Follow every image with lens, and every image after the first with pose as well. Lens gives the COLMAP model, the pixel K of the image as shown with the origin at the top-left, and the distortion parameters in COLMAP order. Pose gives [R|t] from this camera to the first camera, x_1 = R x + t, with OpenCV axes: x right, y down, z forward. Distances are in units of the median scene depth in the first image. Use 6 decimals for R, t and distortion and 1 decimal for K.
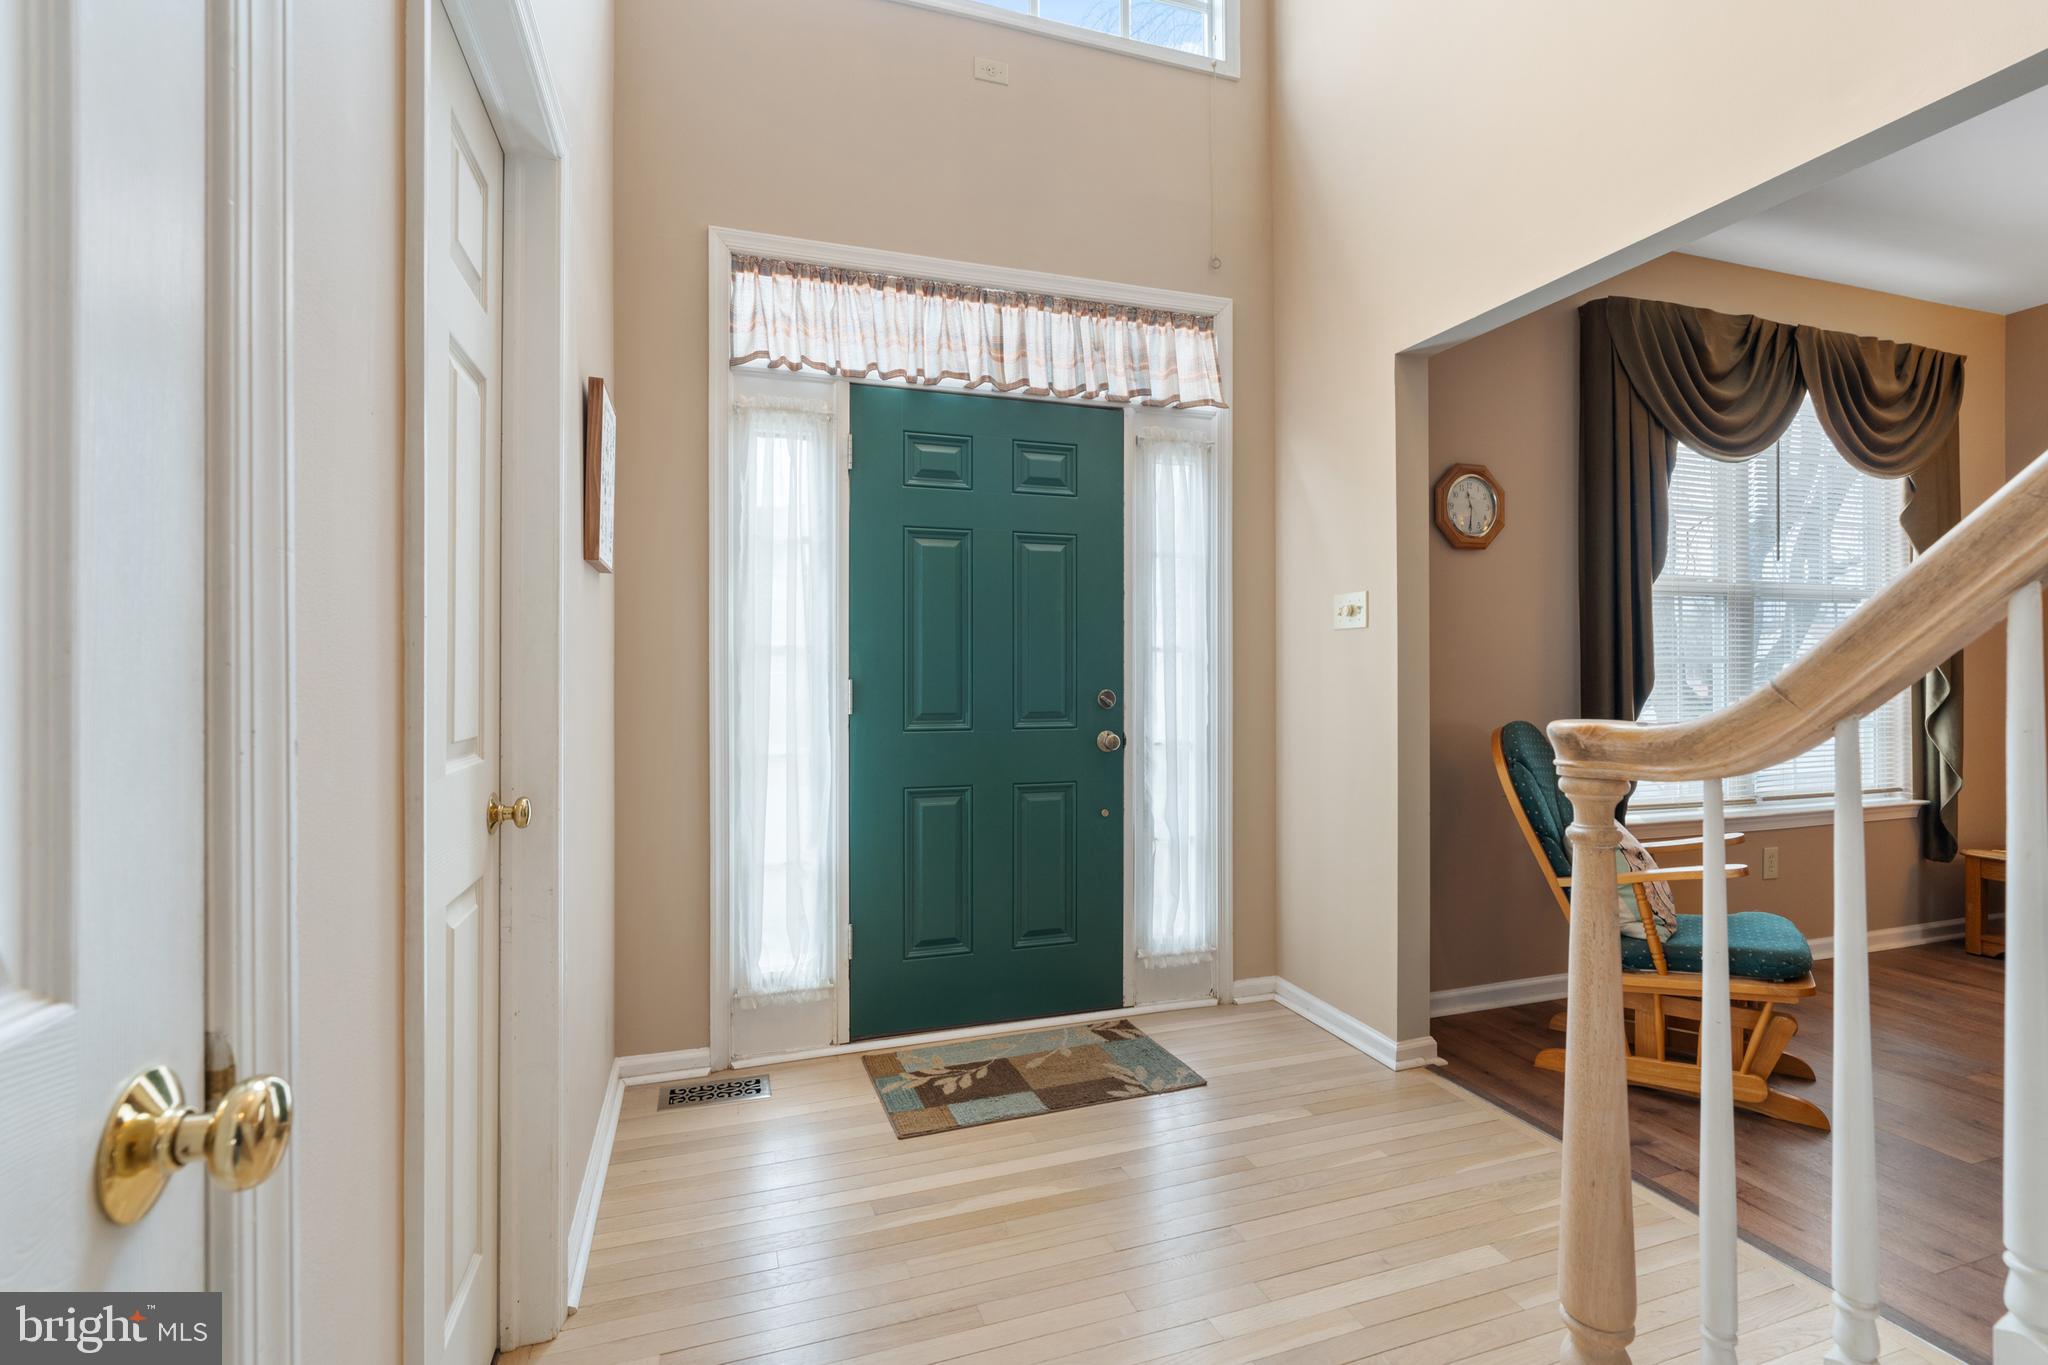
lens RADIAL K [[920.2, 0, 1028.5], [0, 920.2, 672.2], [0, 0, 1]] dist [-0.001407, 0.000367]
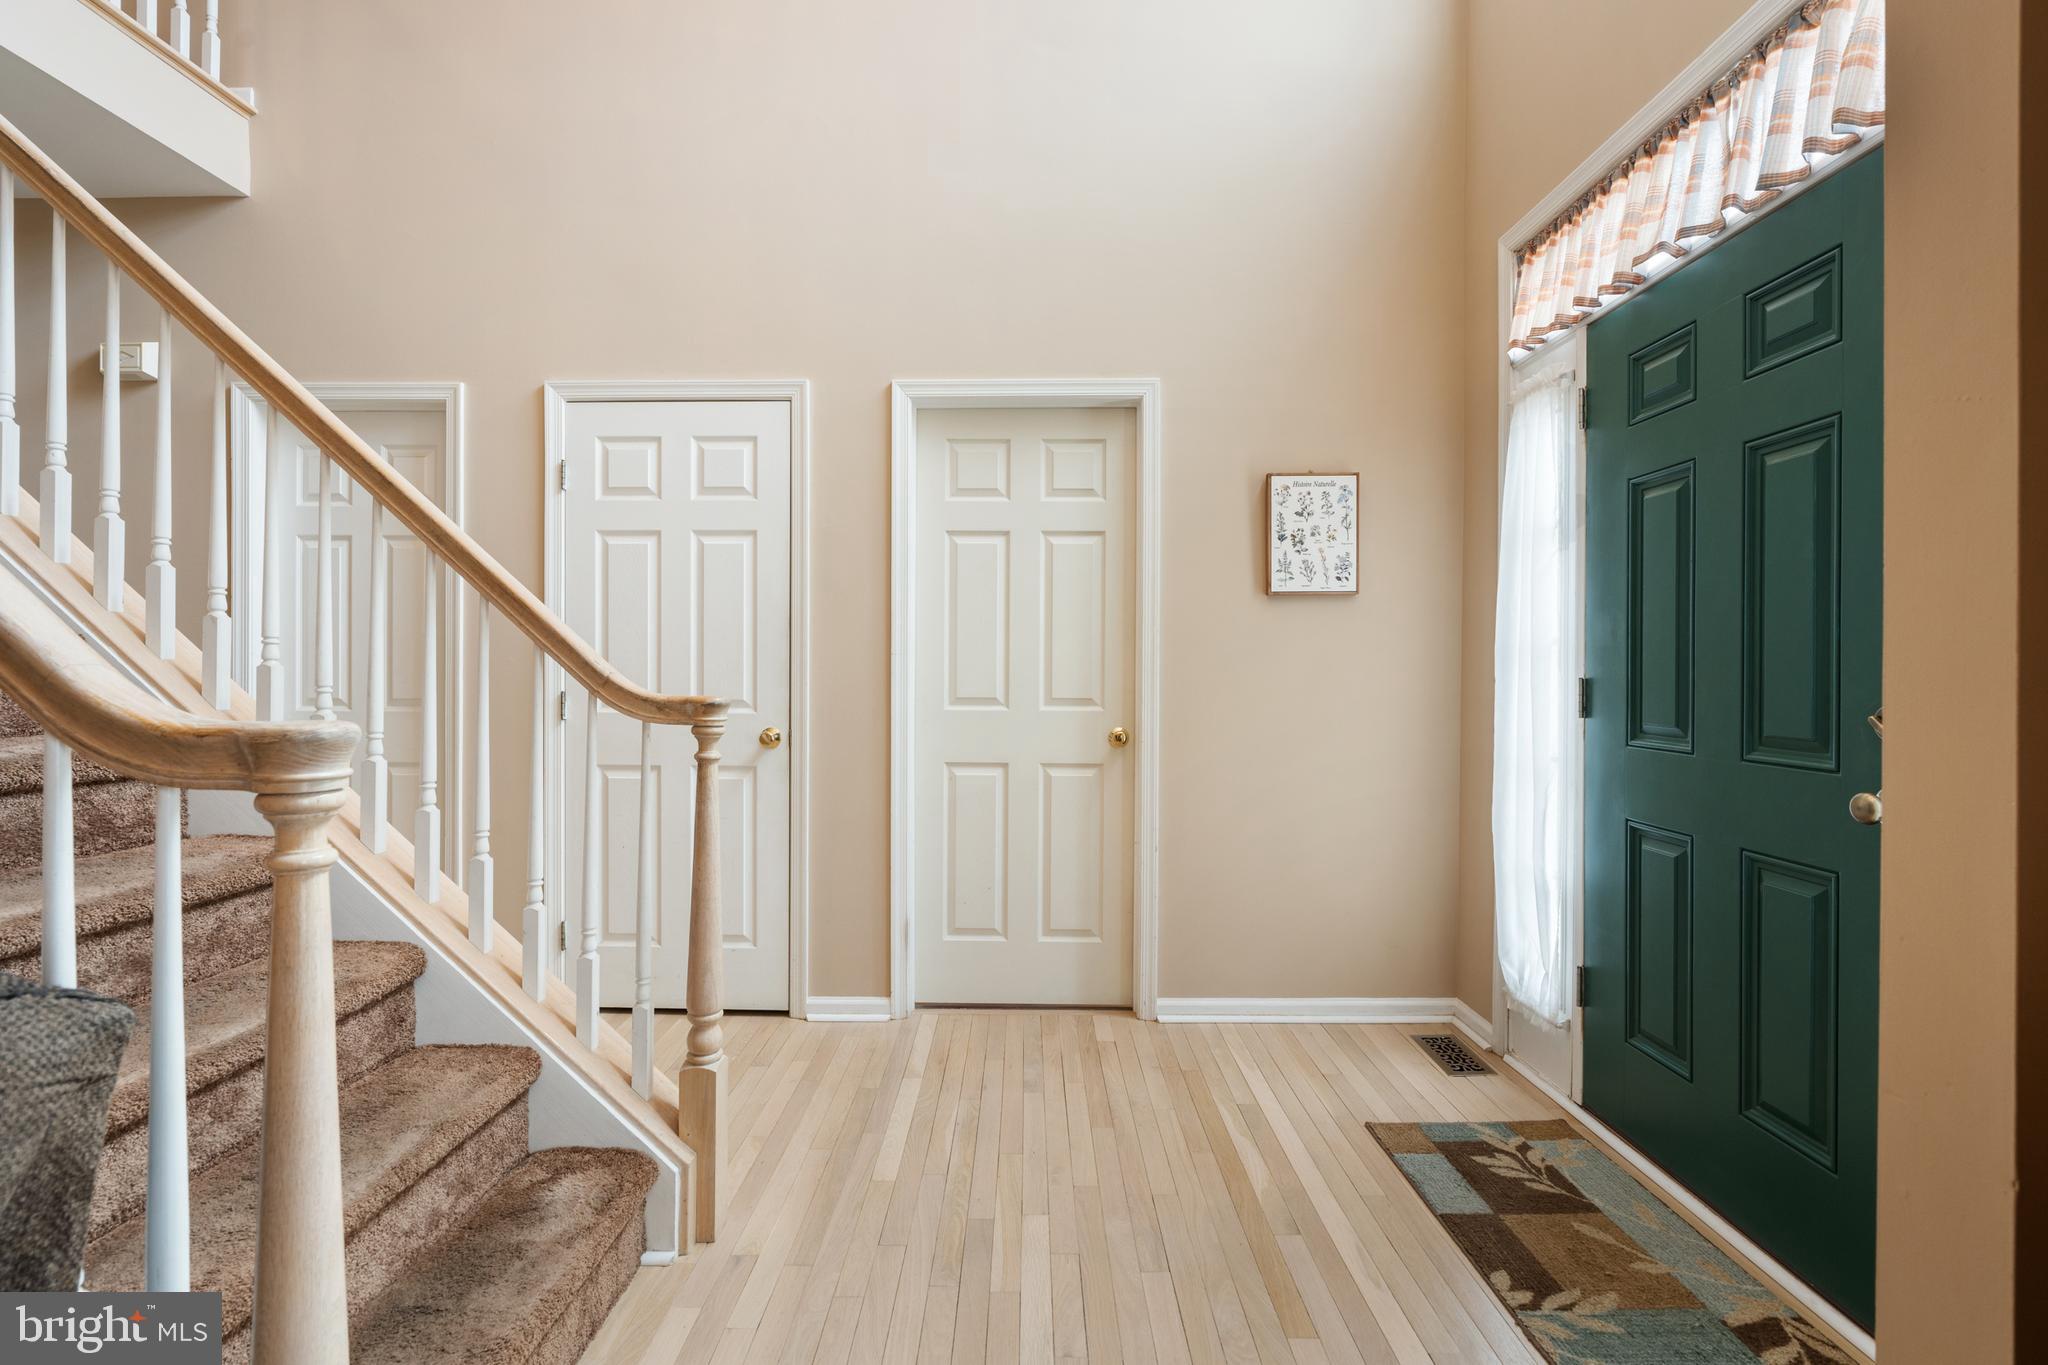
lens RADIAL K [[920.2, 0, 1028.5], [0, 920.2, 672.2], [0, 0, 1]] dist [-0.001407, 0.000367]
pose [[-0.315740, 0.003866, -0.948838, 0.778876], [-0.000949, 0.999990, 0.004390, -0.000406], [0.948845, 0.002287, -0.315733, 0.794418]]
